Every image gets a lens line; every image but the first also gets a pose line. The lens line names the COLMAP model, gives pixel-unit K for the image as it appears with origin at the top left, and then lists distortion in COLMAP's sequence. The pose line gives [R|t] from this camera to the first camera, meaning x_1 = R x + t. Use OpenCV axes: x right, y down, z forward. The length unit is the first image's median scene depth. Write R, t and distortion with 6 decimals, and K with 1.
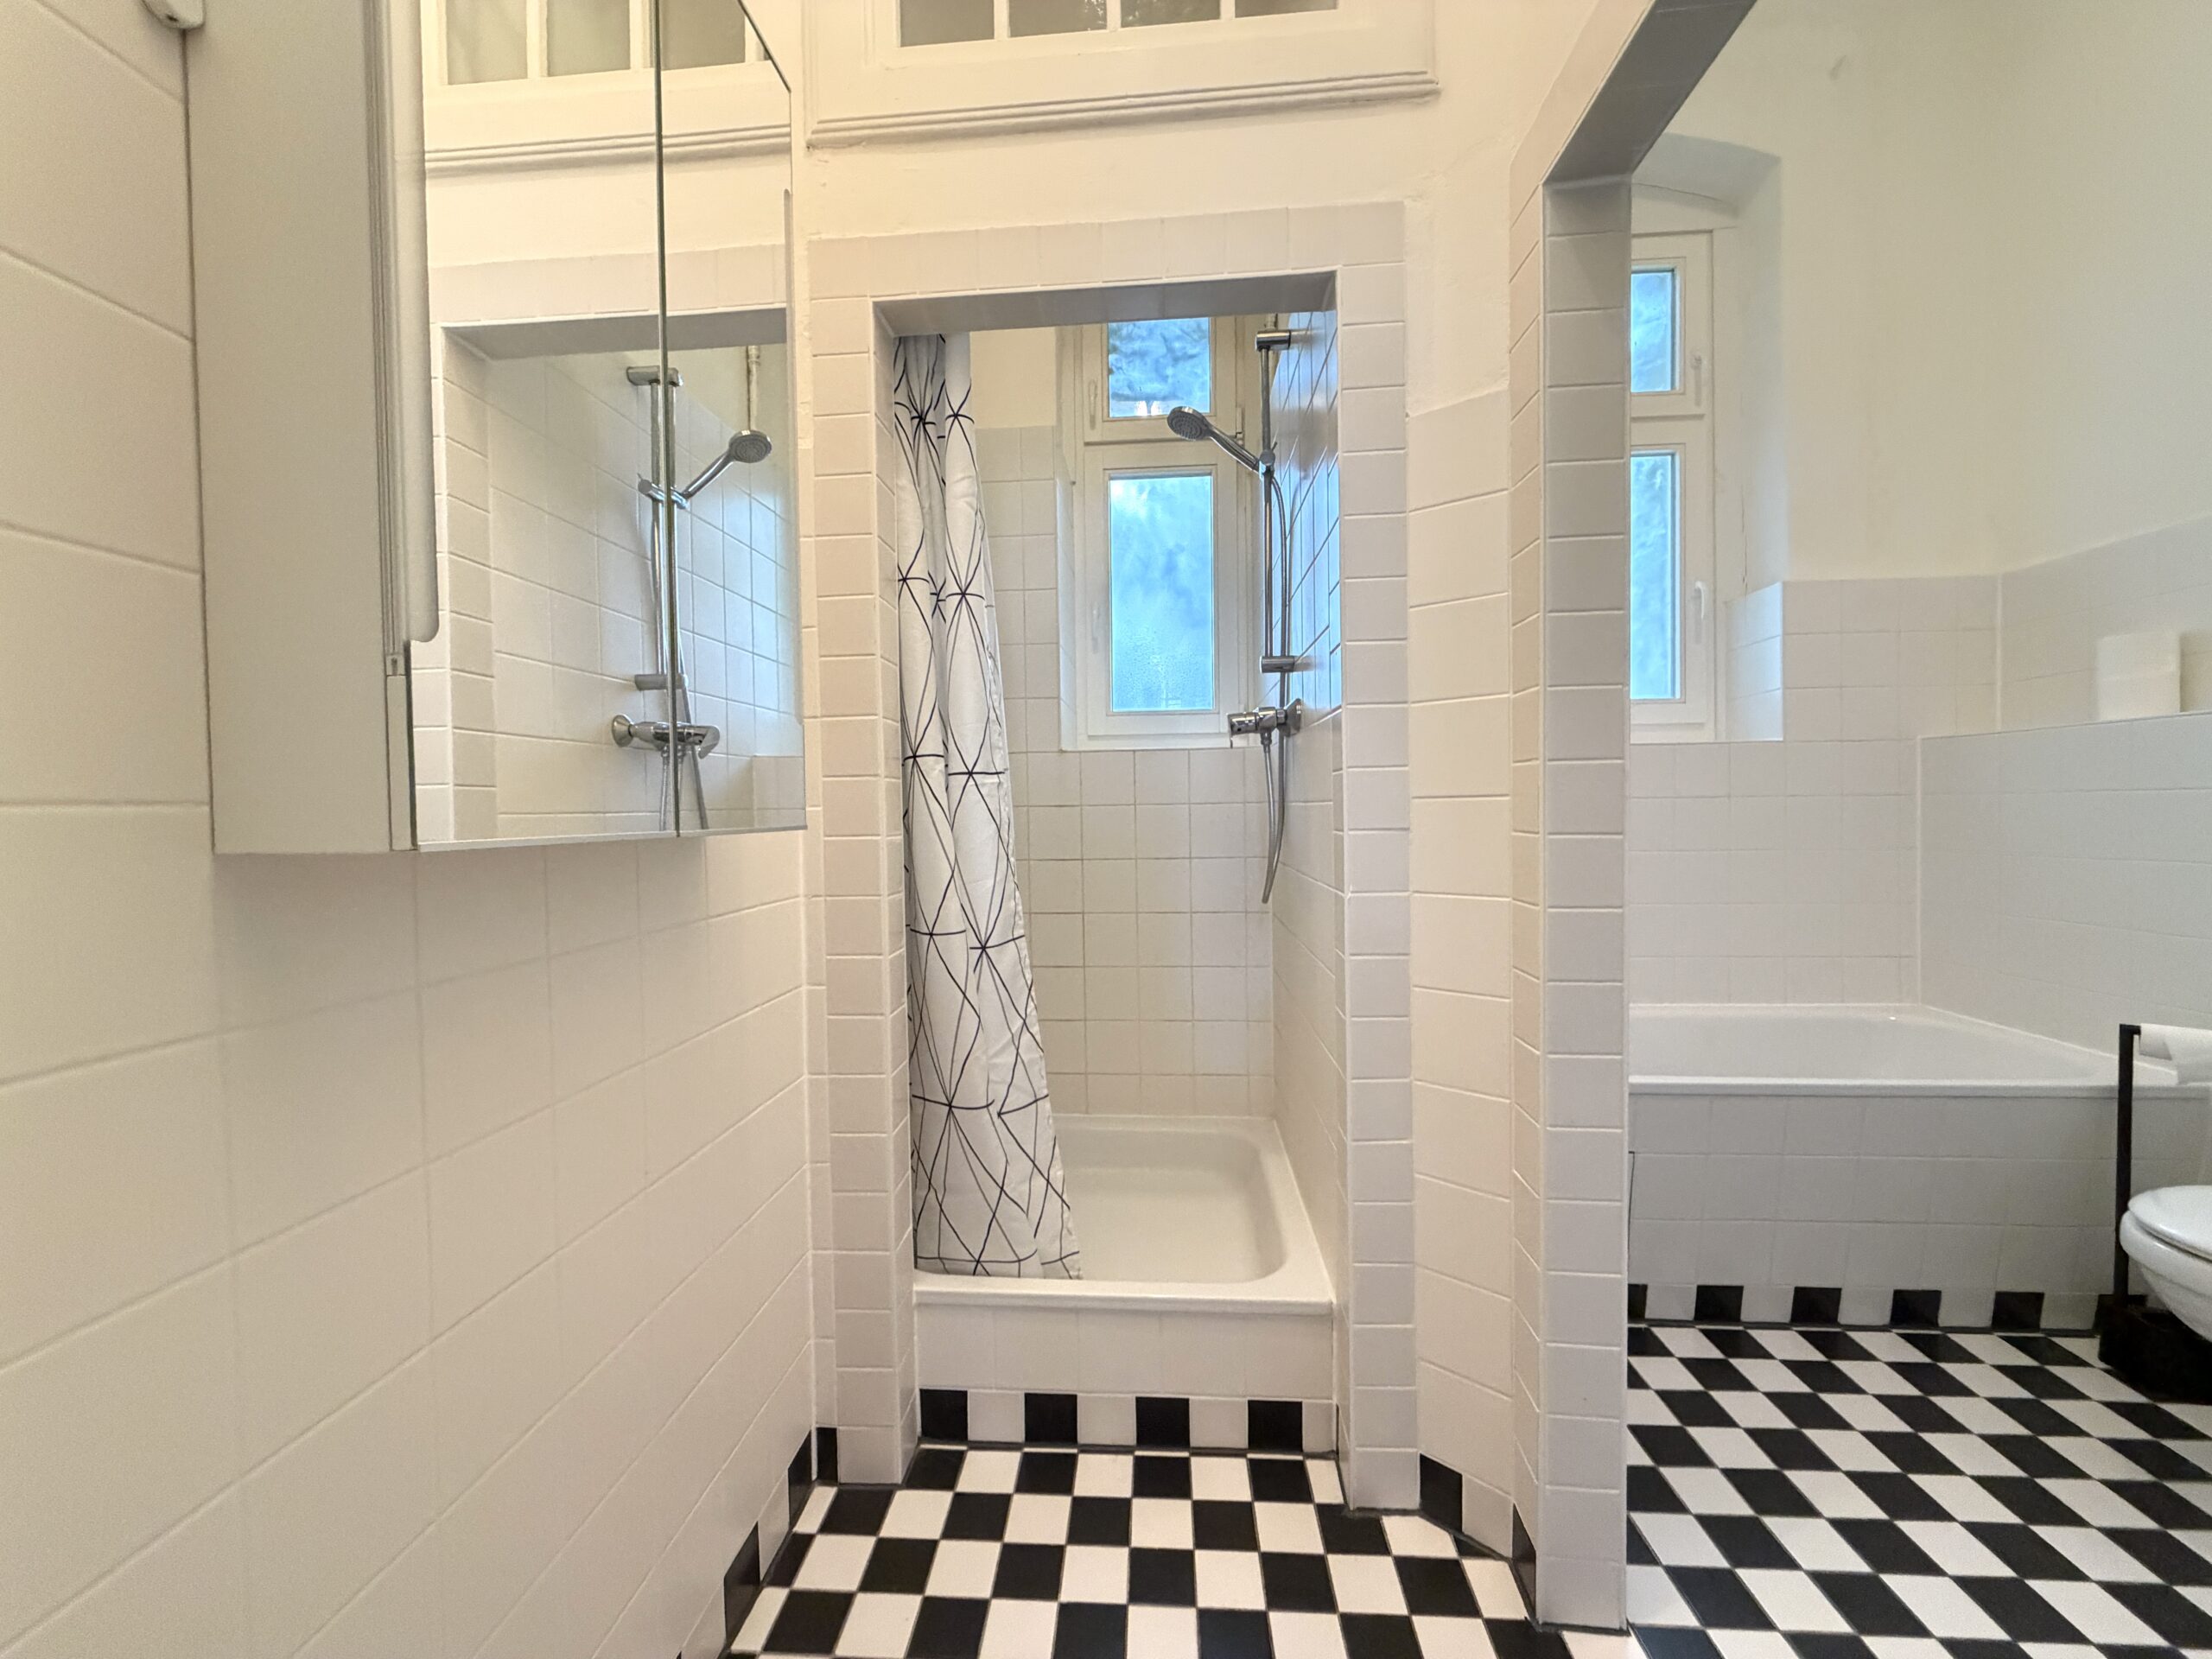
lens RADIAL K [[875.7, 0, 1104.4], [0, 875.7, 826.5], [0, 0, 1]] dist [-0.000184, 0.000227]
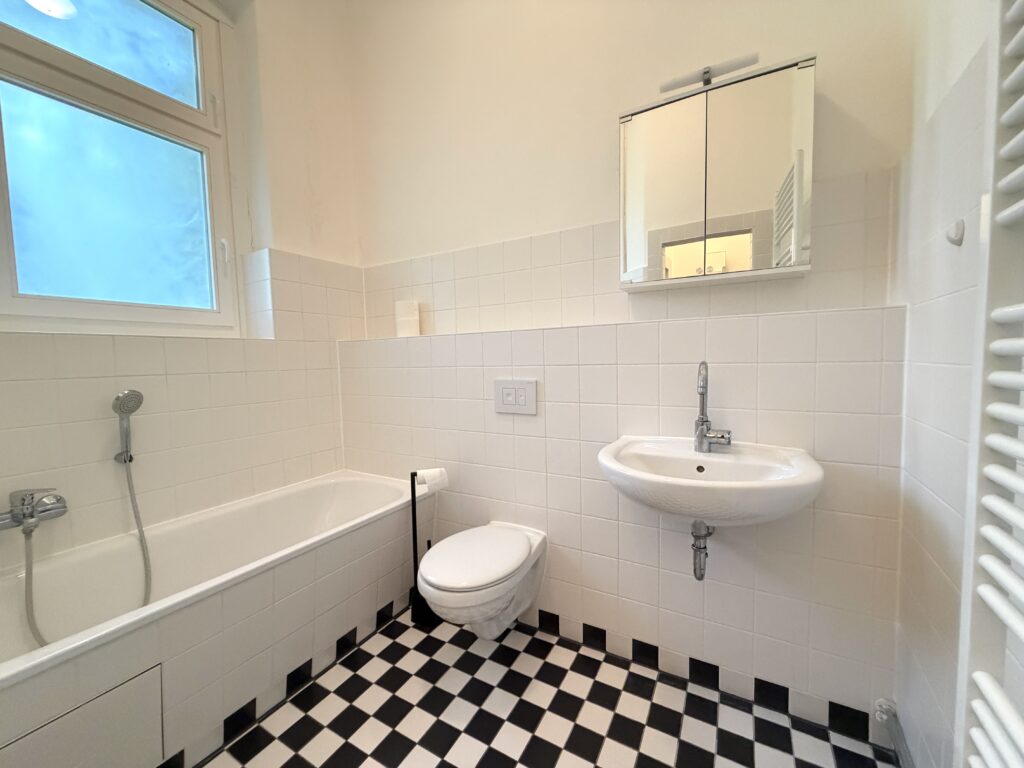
lens RADIAL K [[410.4, 0, 511.2], [0, 410.4, 385.0], [0, 0, 1]] dist [0.000914, 0.000180]
pose [[0.435880, -0.054857, 0.898332, 0.369495], [0.035923, 0.998406, 0.043538, -0.040426], [-0.899288, 0.013293, 0.437155, 0.333498]]
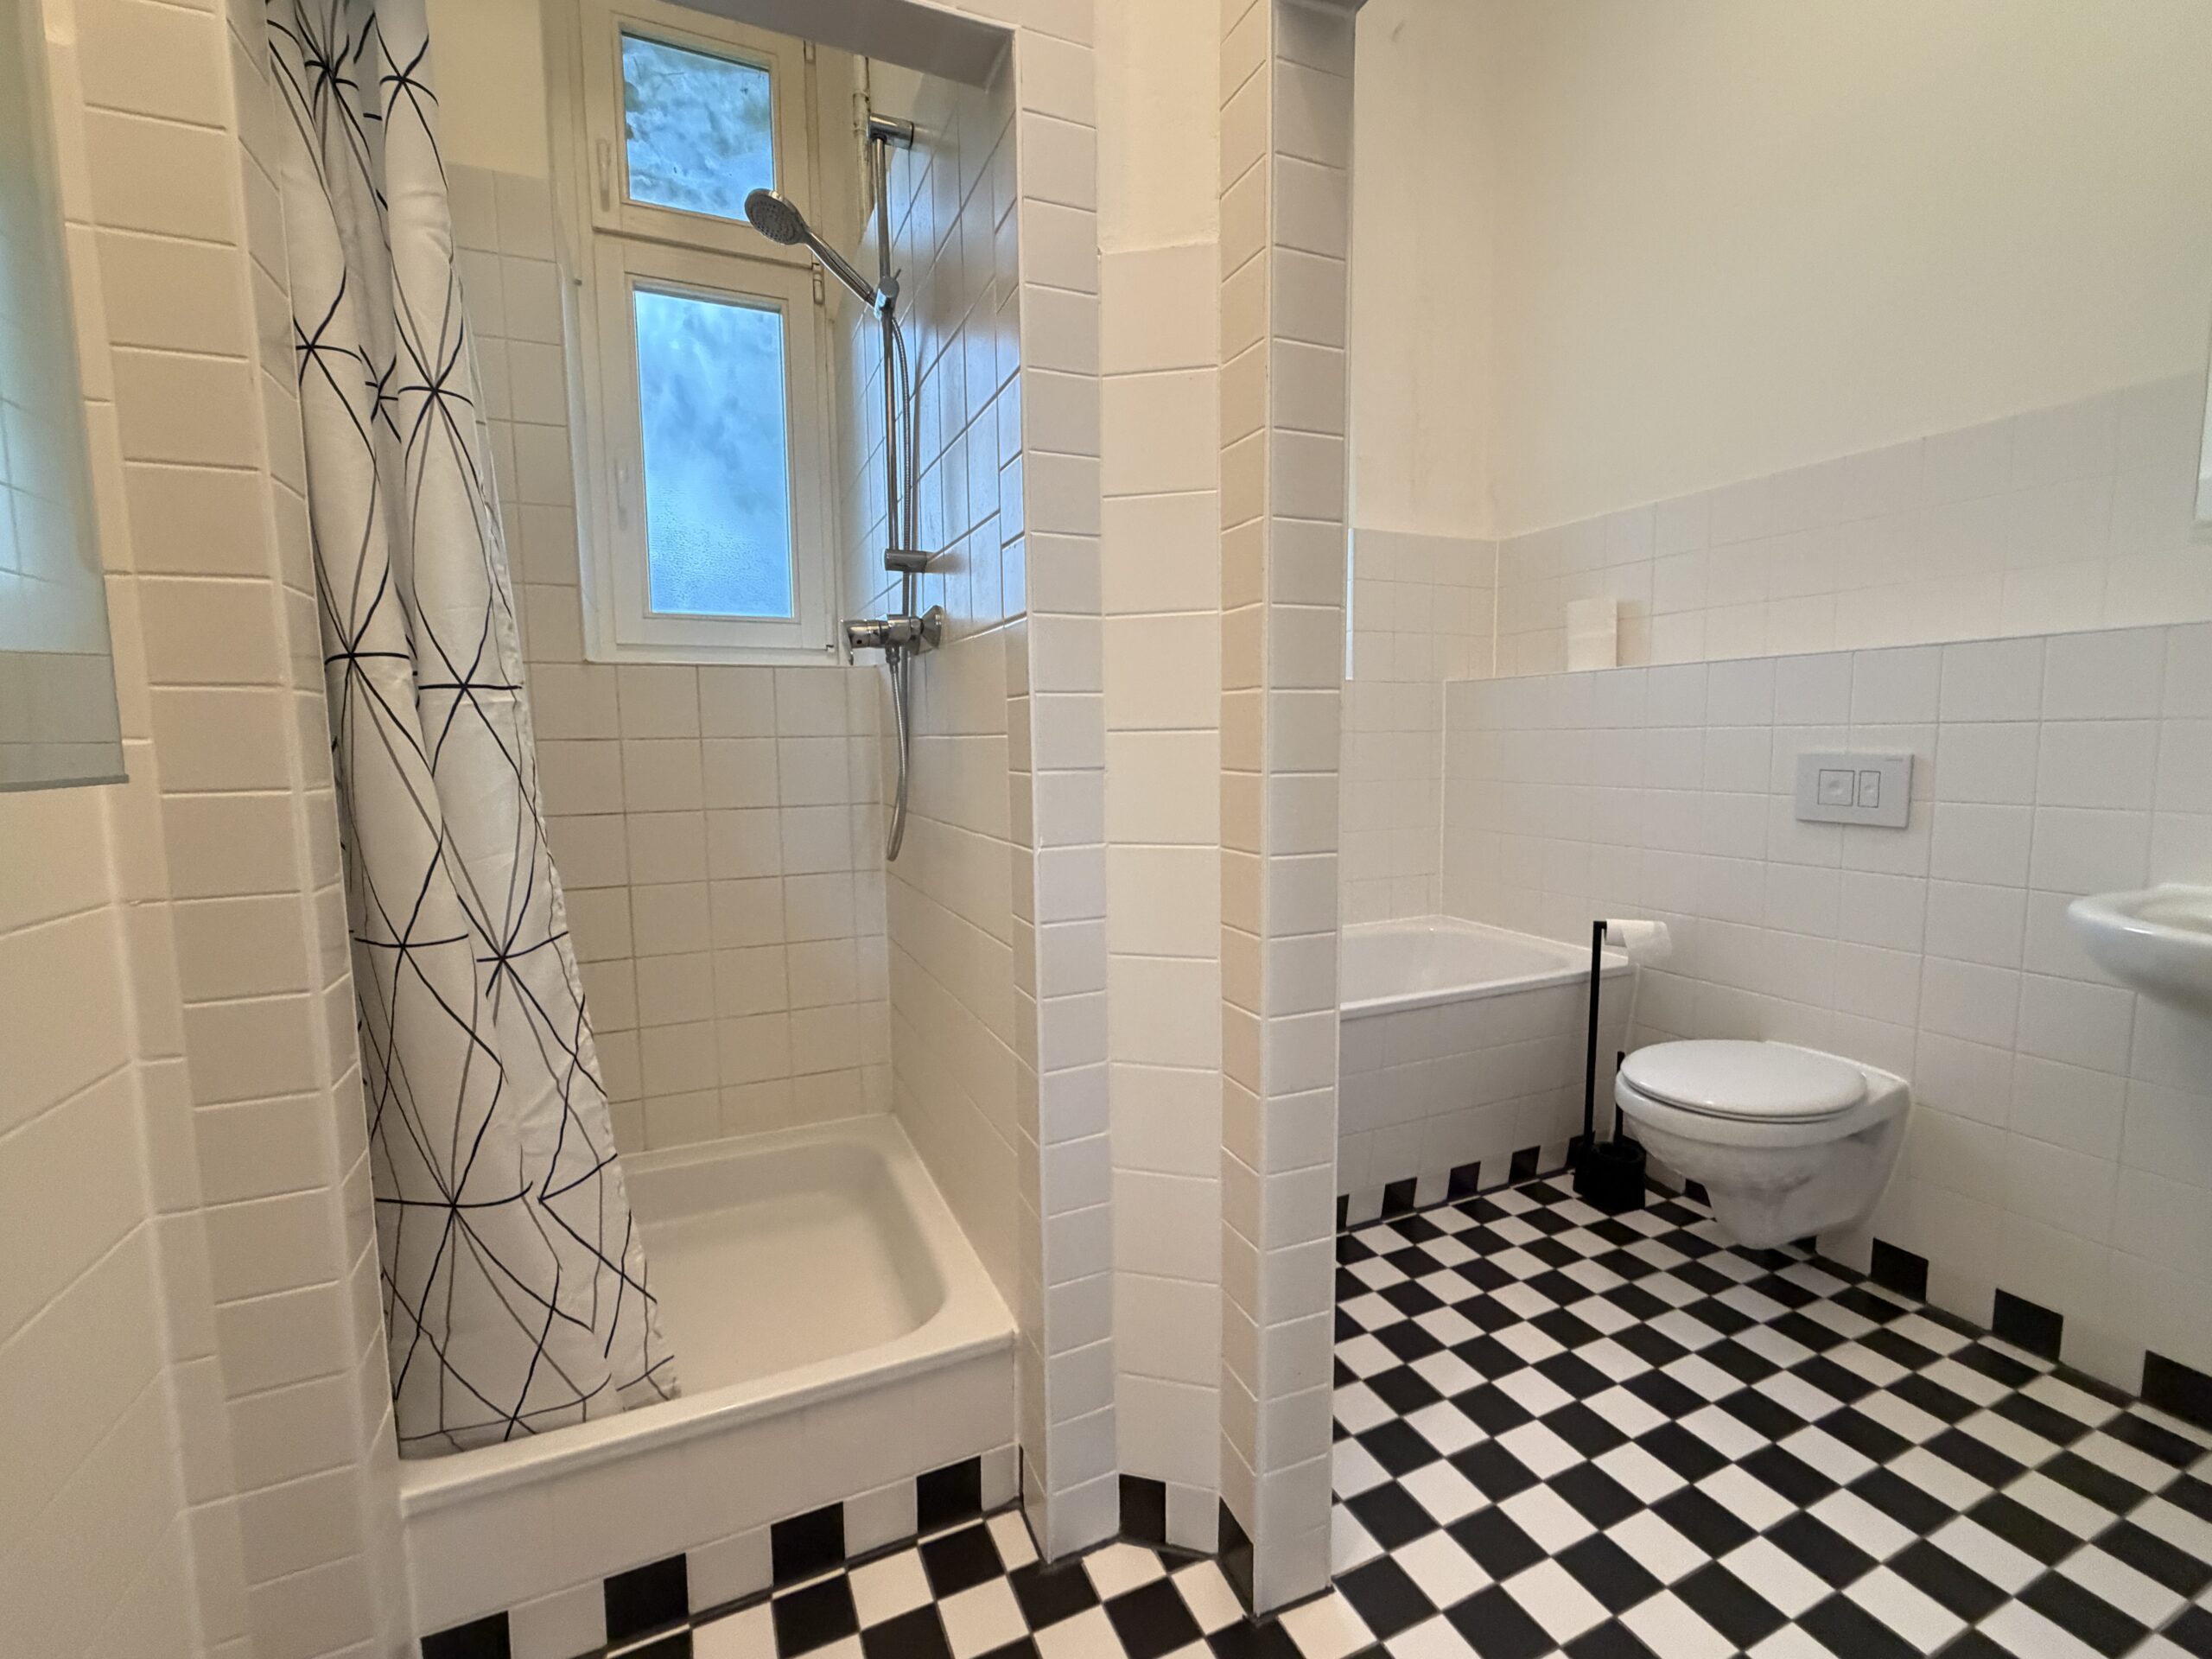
lens RADIAL K [[953.7, 0, 1103.8], [0, 953.7, 827.8], [0, 0, 1]] dist [-0.000147, 0.000223]
pose [[0.883567, -0.039514, 0.466635, -0.068432], [0.007904, 0.997550, 0.069506, -0.003295], [-0.468239, -0.057725, 0.881715, 0.169817]]
